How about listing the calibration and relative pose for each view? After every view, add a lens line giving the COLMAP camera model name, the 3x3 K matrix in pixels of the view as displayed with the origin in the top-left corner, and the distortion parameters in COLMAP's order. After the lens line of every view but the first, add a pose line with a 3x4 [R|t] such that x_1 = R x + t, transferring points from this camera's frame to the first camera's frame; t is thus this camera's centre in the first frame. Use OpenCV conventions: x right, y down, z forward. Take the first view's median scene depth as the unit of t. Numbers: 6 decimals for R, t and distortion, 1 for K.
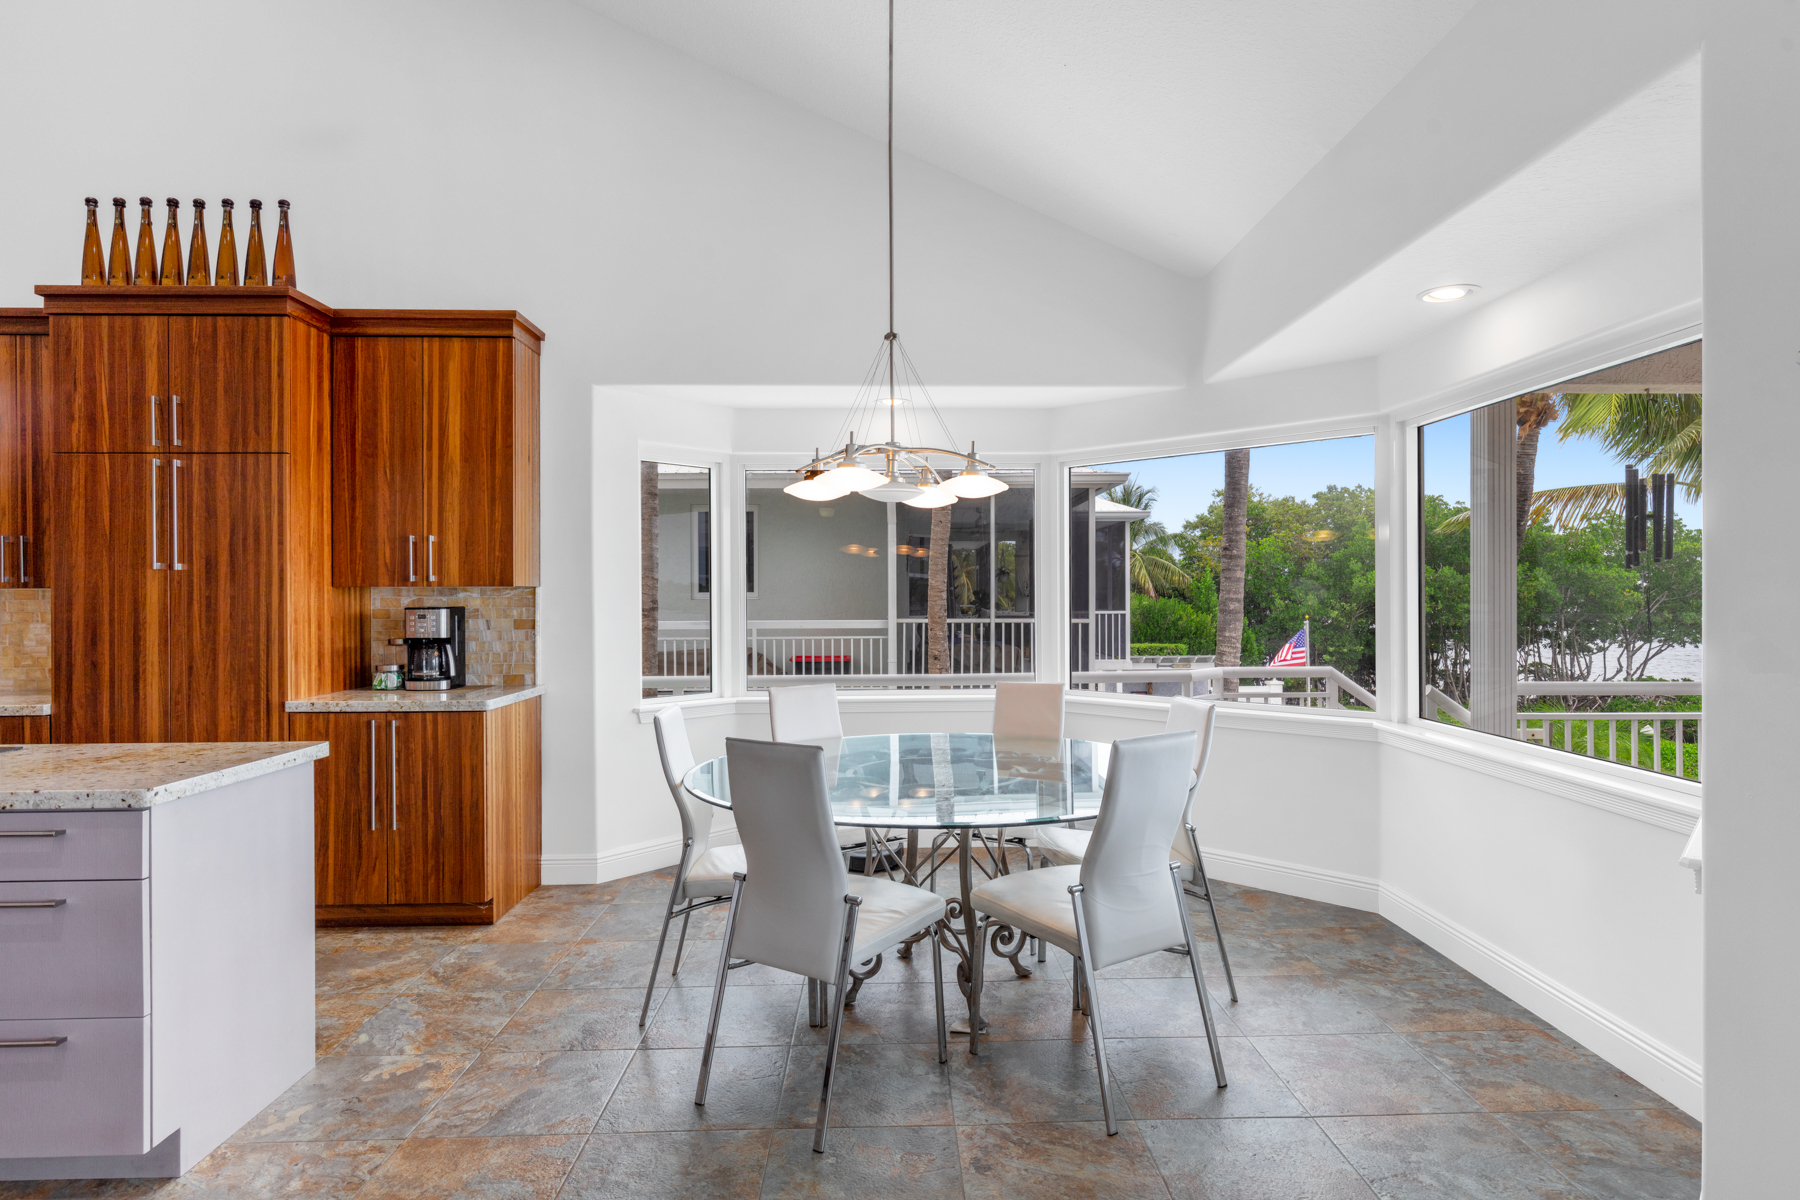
lens RADIAL K [[1018.5, 0, 901.7], [0, 1018.5, 596.7], [0, 0, 1]] dist [0.019603, -0.002024]
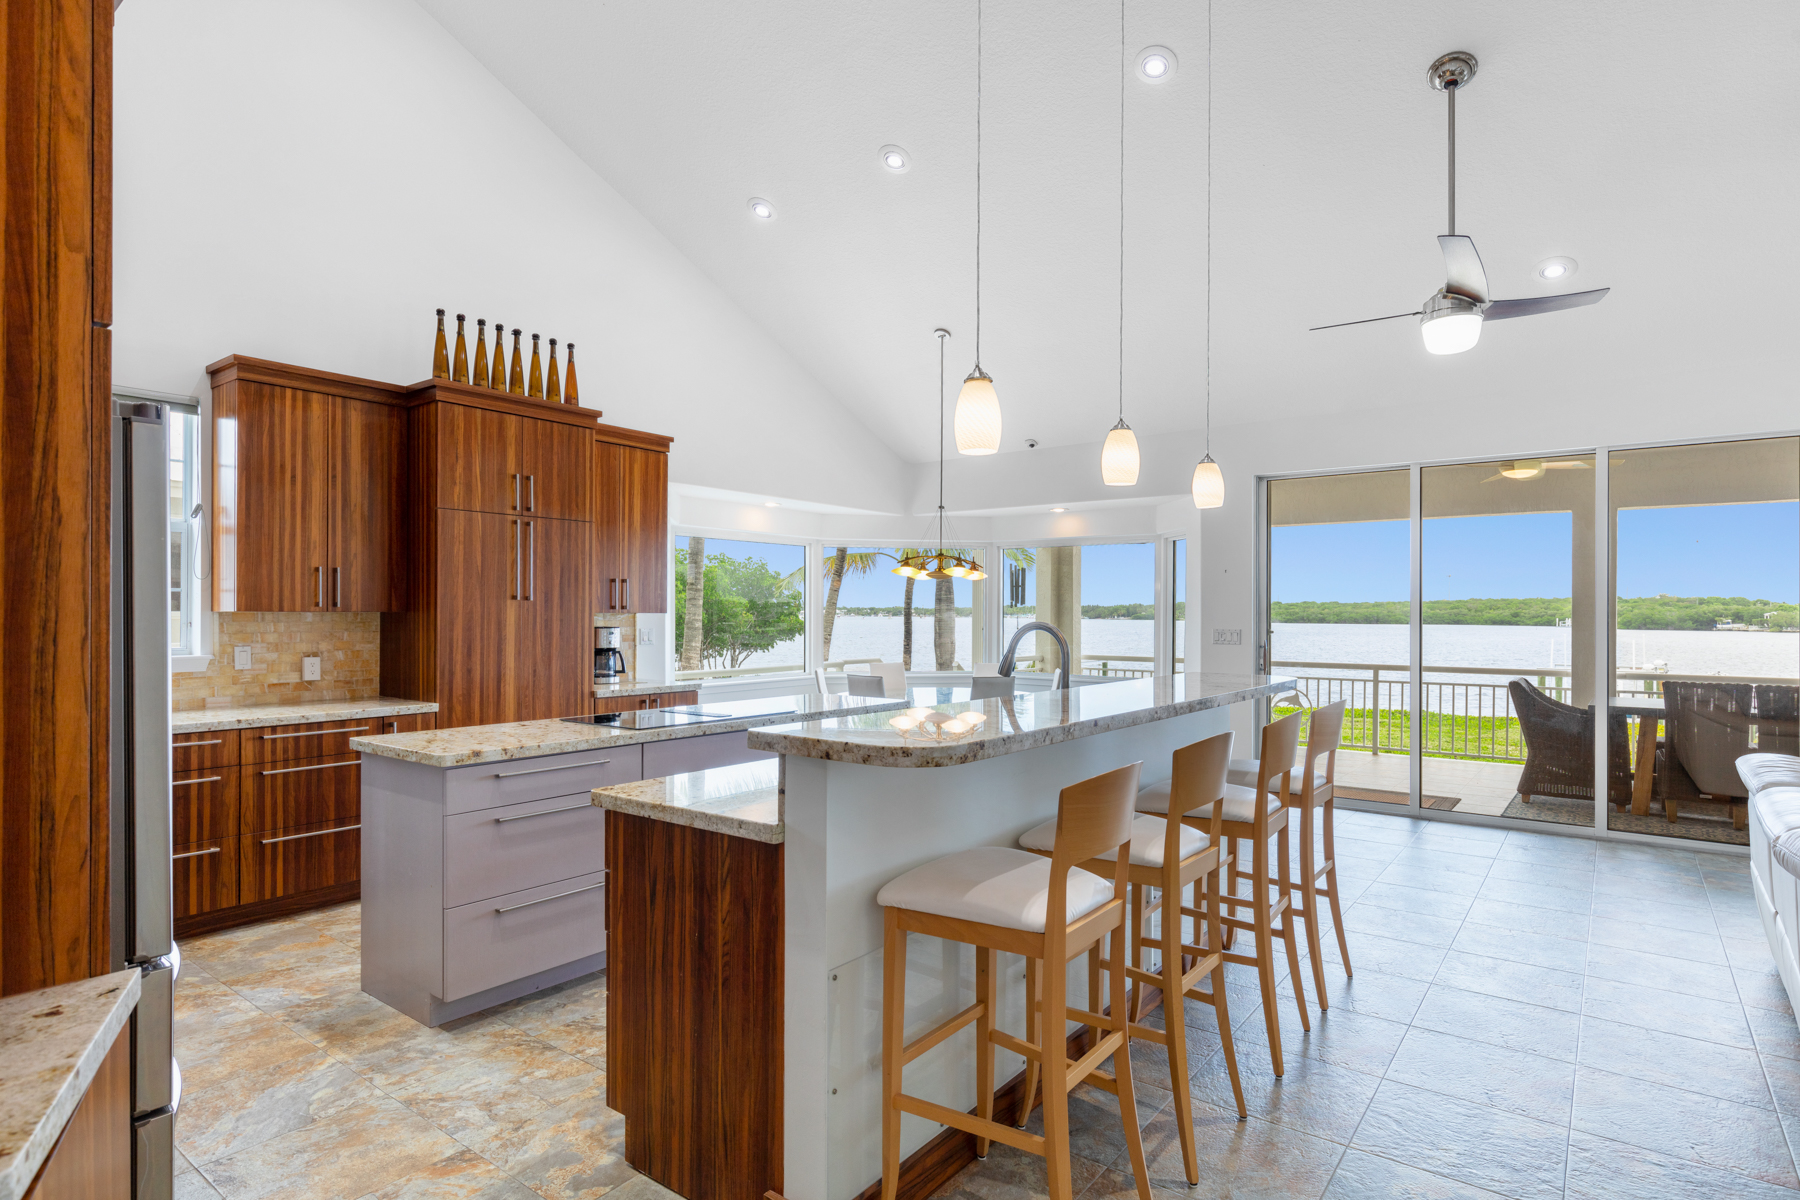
lens RADIAL K [[966.1, 0, 907.4], [0, 966.1, 611.0], [0, 0, 1]] dist [0.000674, 0.000012]
pose [[0.603413, 0.009158, 0.797376, -1.390240], [-0.005621, 0.999958, -0.007231, -0.005081], [-0.797409, -0.000118, 0.603439, -0.189234]]
